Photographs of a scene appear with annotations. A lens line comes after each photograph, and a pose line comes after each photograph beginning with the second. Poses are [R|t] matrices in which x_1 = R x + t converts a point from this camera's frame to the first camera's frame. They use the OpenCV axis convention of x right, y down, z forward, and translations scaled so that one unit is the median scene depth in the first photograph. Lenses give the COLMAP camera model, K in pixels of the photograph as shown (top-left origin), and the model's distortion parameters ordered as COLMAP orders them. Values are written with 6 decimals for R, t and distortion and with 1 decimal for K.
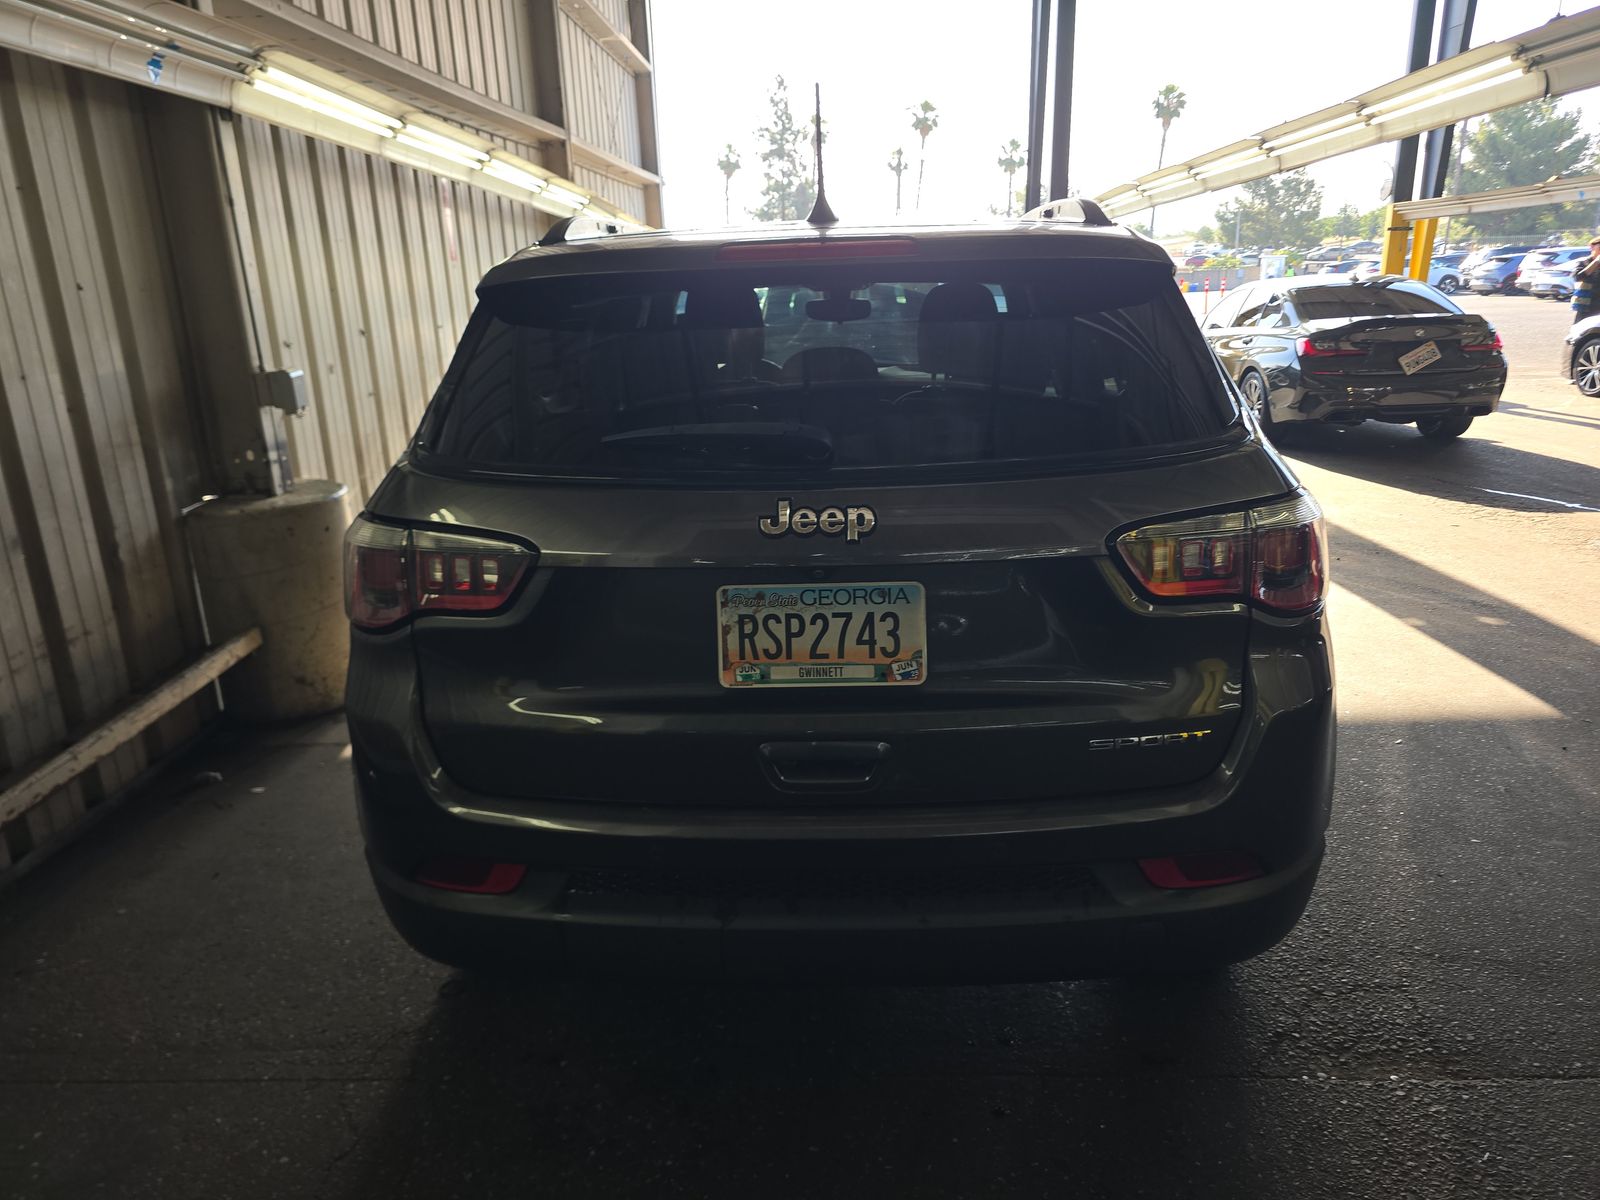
lens RADIAL K [[1084.3, 0, 800.0], [0, 1084.3, 600.0], [0, 0, 1]] dist [0.053910, -0.052262]
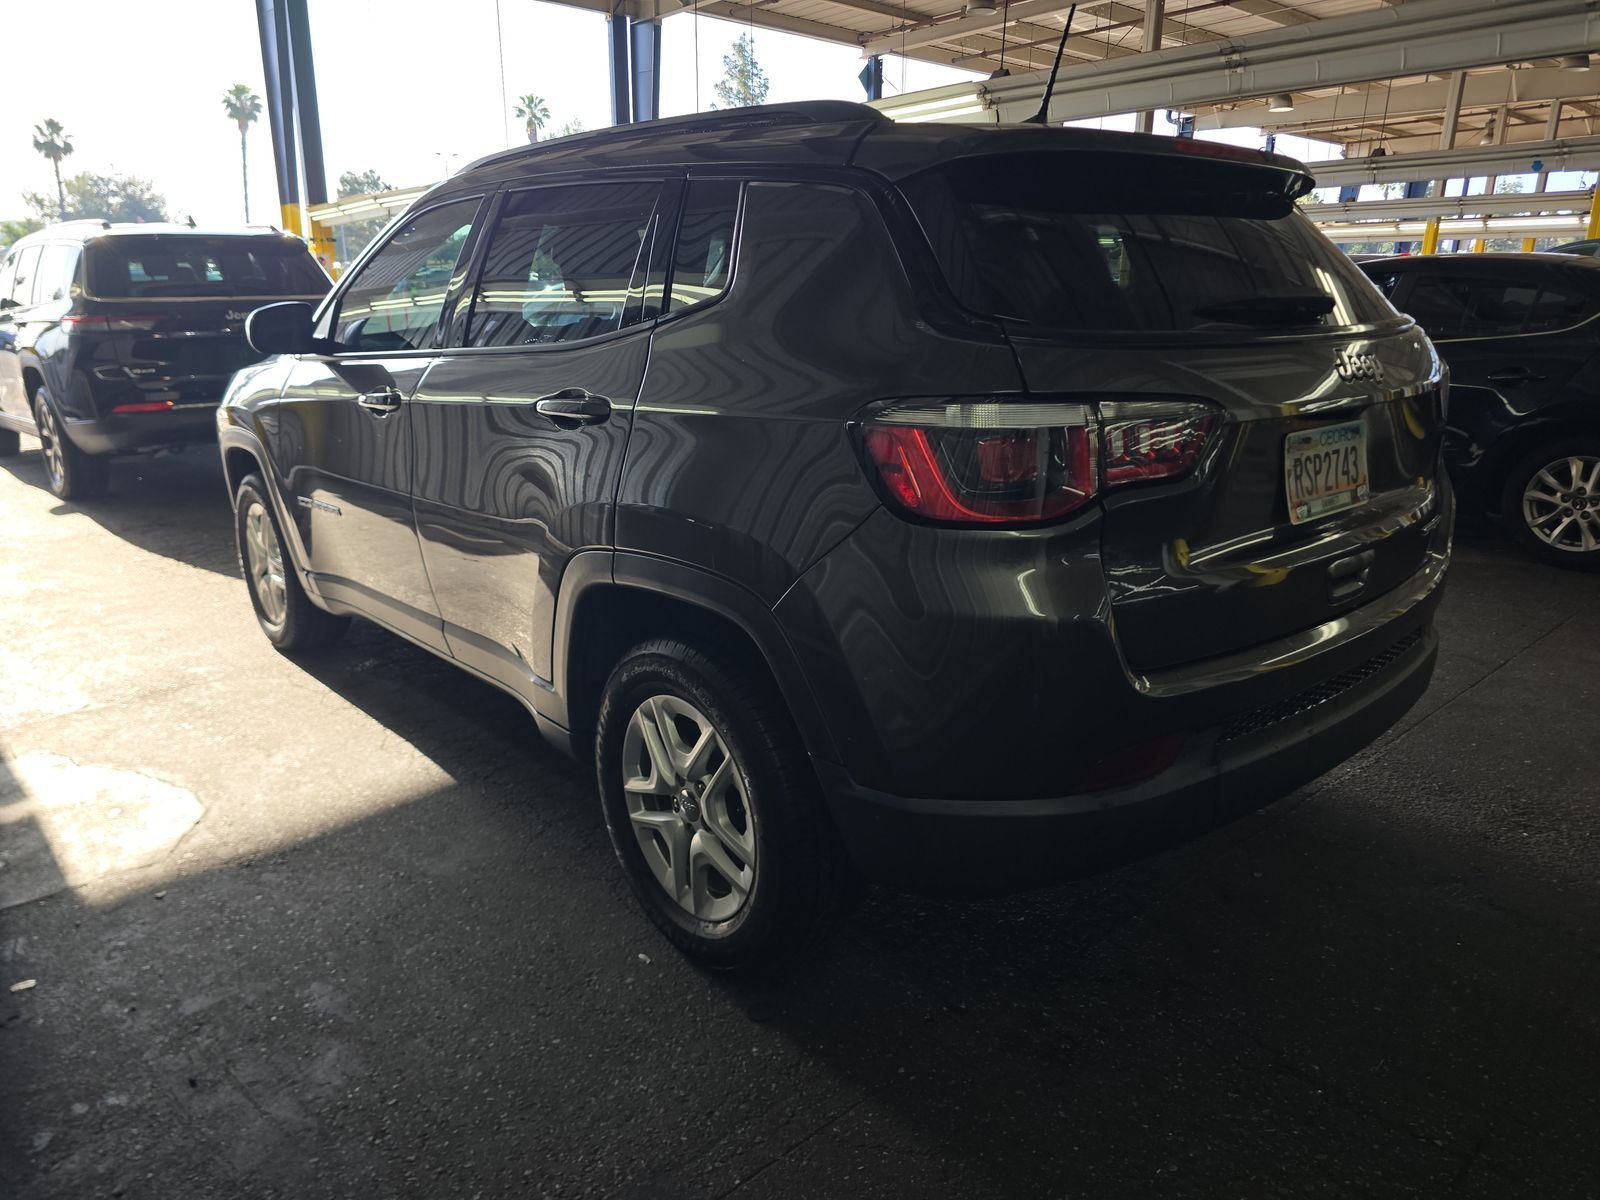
lens RADIAL K [[1084.3, 0, 800.0], [0, 1084.3, 600.0], [0, 0, 1]] dist [0.053910, -0.052262]
pose [[0.714707, -0.161695, 0.680477, -1.233612], [0.172164, 0.983646, 0.052909, 0.008773], [-0.677904, 0.079339, 0.730857, 0.524083]]
